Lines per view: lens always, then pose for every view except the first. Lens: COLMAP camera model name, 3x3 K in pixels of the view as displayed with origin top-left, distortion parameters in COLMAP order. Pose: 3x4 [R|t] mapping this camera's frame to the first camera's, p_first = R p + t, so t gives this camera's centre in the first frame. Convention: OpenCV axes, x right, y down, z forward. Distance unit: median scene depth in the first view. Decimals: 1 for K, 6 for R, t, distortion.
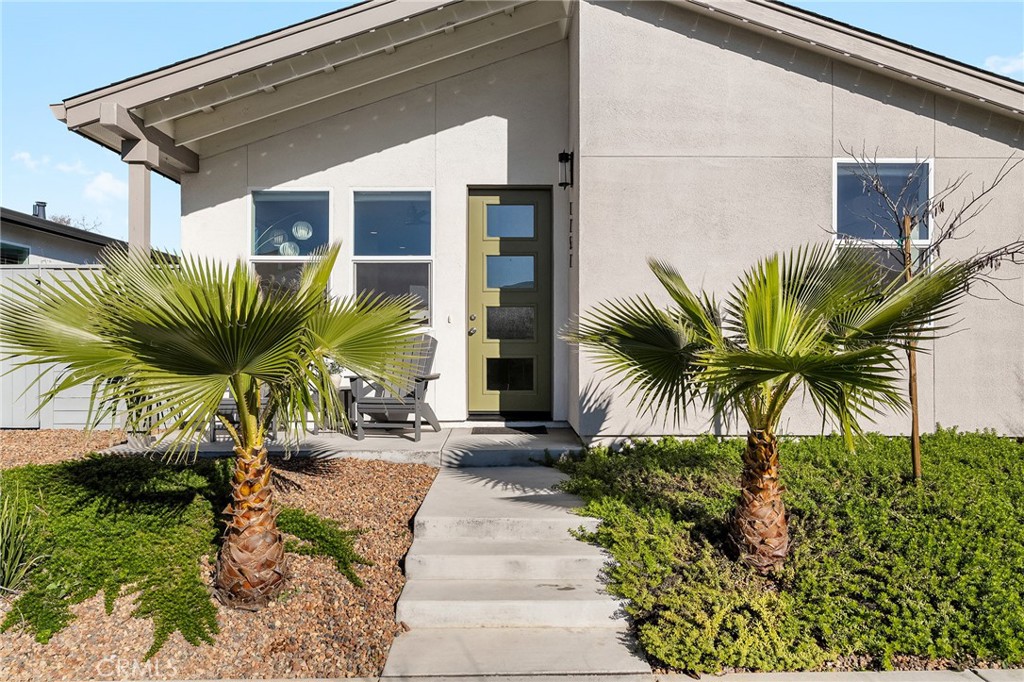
lens RADIAL K [[728.5, 0, 512.0], [0, 728.5, 341.0], [0, 0, 1]] dist [0.000282, -0.000747]
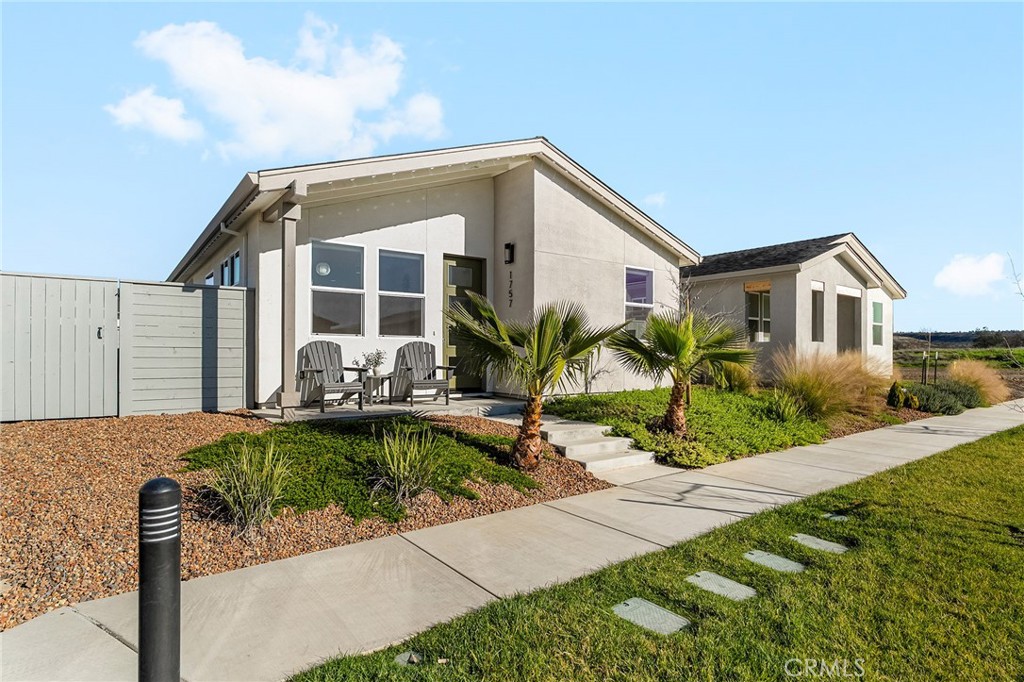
lens RADIAL K [[542.0, 0, 512.2], [0, 542.0, 350.3], [0, 0, 1]] dist [-0.001409, -0.000068]
pose [[0.806223, 0.006756, 0.591573, -0.669696], [-0.006968, 0.999974, -0.001923, 0.010015], [-0.591571, -0.002572, 0.806249, -0.097323]]
